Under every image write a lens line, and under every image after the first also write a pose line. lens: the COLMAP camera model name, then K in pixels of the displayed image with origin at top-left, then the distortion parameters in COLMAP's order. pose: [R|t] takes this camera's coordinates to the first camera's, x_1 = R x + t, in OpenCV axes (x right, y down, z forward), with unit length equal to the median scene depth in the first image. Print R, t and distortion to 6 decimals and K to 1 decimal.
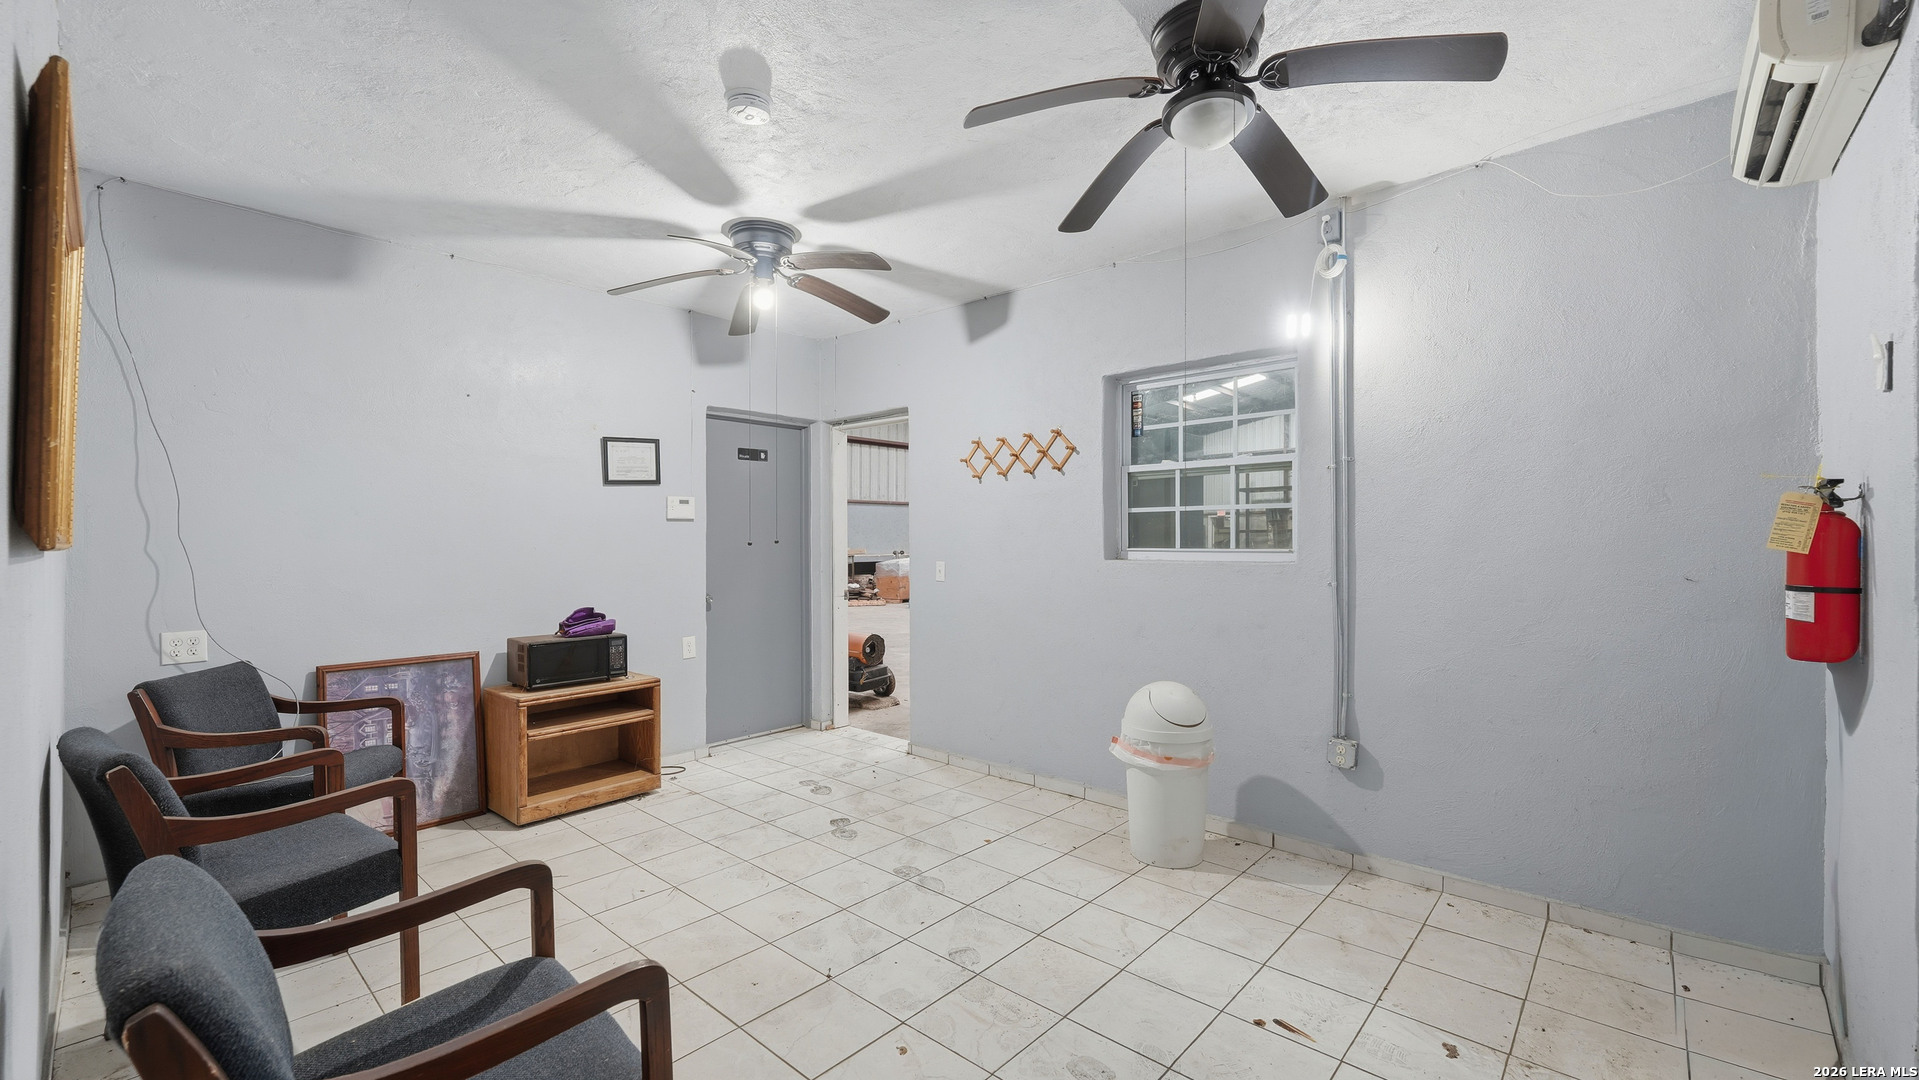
lens RADIAL K [[775.7, 0, 953.8], [0, 775.7, 544.9], [0, 0, 1]] dist [-0.002222, 0.000105]
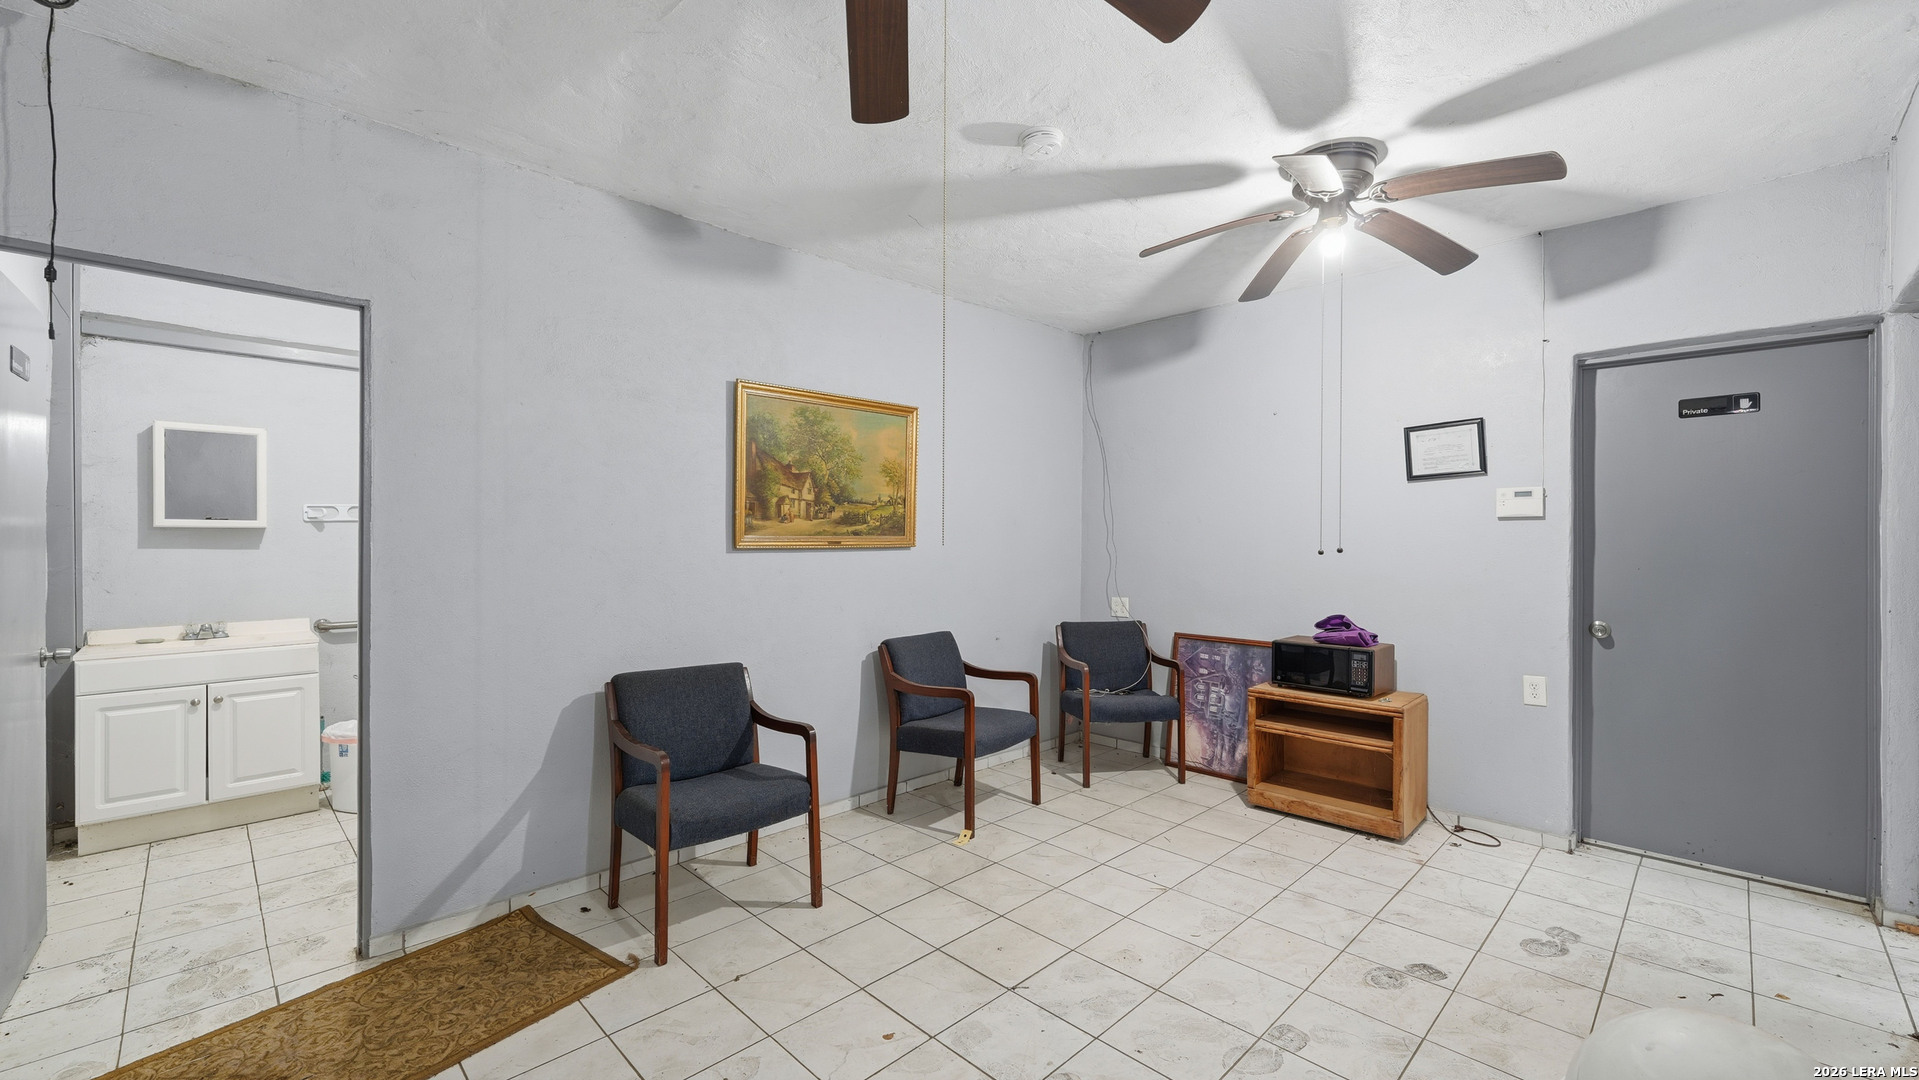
lens RADIAL K [[770.1, 0, 962.8], [0, 770.1, 537.1], [0, 0, 1]] dist [0.000071, 0.000261]
pose [[-0.048241, 0.006260, -0.998816, 0.505520], [-0.007179, 0.999952, 0.006614, -0.018021], [0.998810, 0.007490, -0.048193, 0.596572]]
